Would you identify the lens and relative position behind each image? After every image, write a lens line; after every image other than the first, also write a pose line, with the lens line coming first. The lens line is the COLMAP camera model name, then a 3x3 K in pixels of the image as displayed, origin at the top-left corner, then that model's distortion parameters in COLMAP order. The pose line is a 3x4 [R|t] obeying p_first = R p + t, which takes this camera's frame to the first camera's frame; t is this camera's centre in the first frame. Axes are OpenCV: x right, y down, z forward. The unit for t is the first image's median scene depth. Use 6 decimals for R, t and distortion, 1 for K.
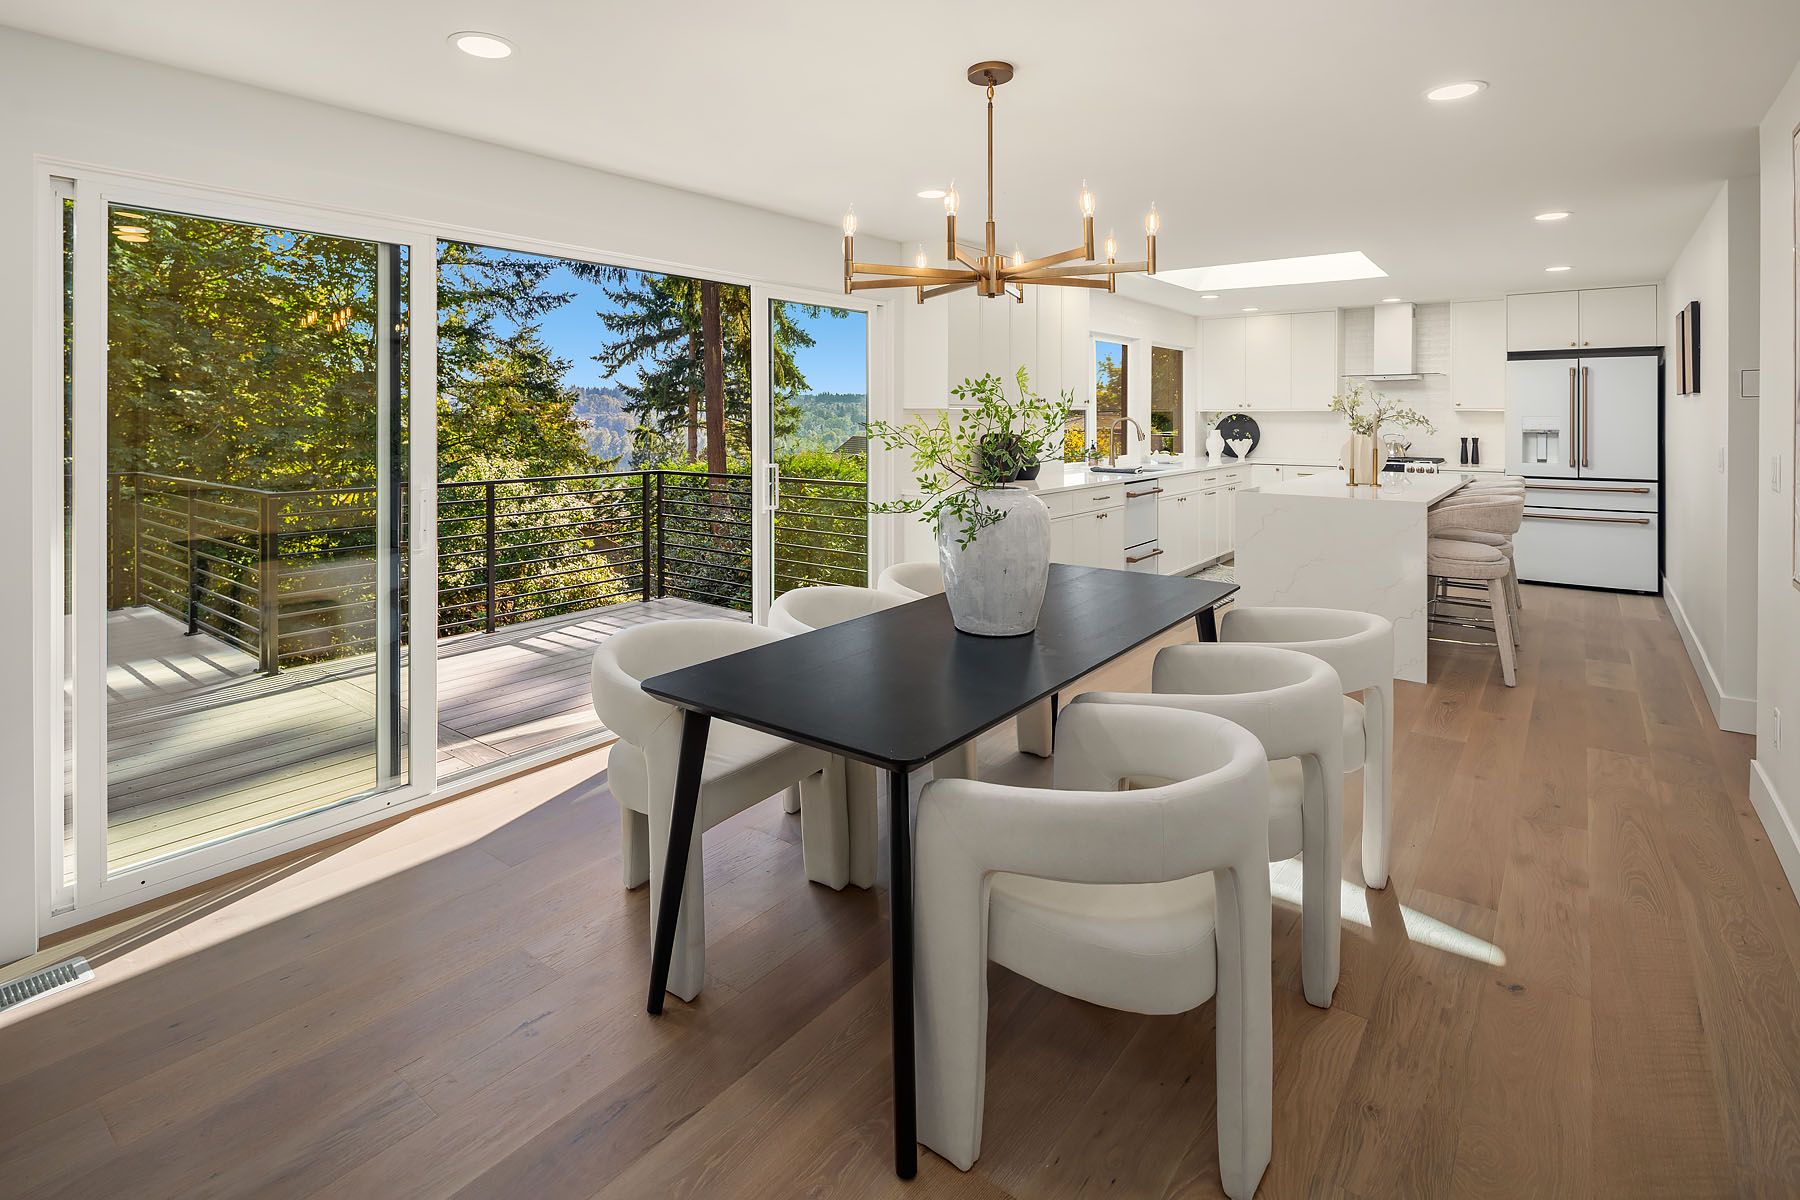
lens RADIAL K [[884.5, 0, 891.6], [0, 884.5, 425.4], [0, 0, 1]] dist [-0.000347, -0.000162]
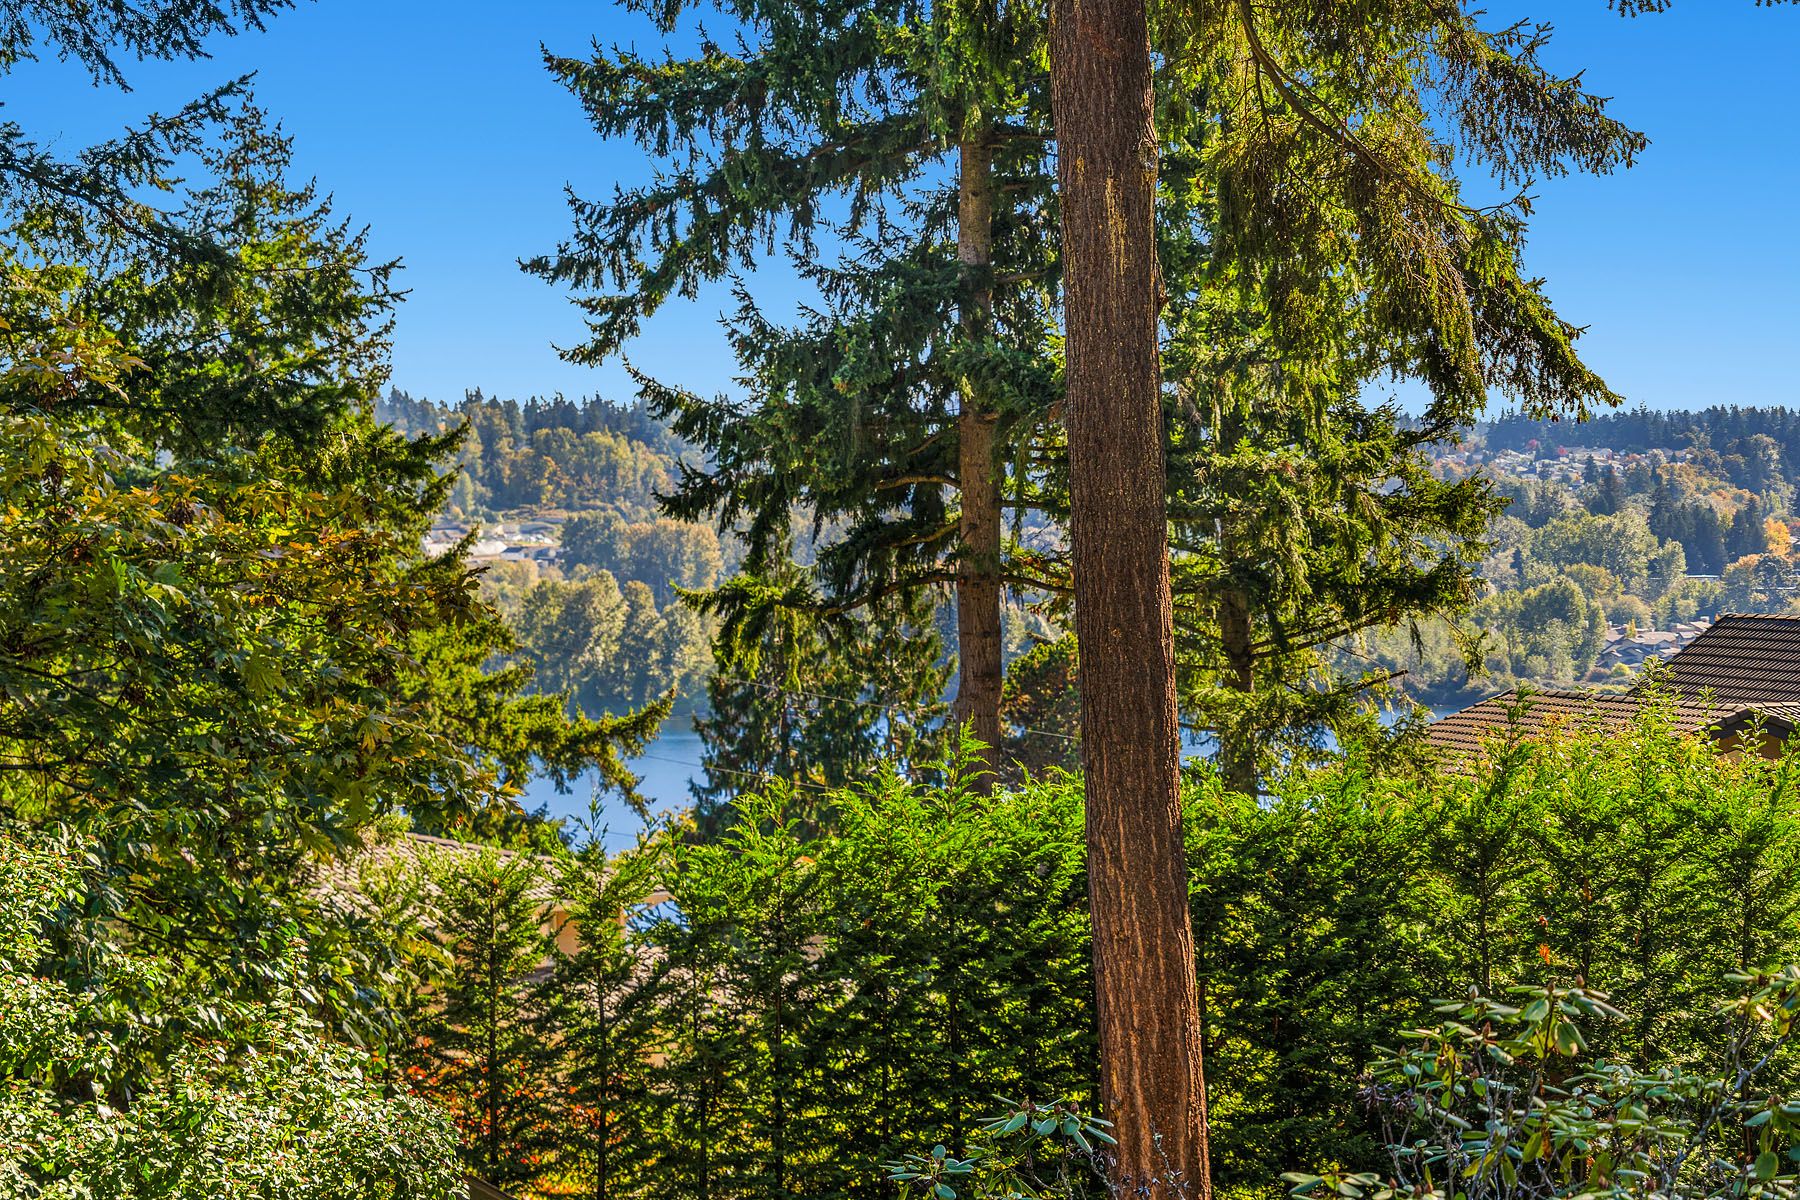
lens RADIAL K [[3778.1, 0, 900.0], [0, 3778.1, 600.0], [0, 0, 1]] dist [0.046493, 0.134957]
pose [[0.972199, -0.002512, -0.234143, -0.036117], [0.005663, 0.999902, 0.012787, -0.006165], [0.234088, -0.013757, 0.972118, 0.131205]]
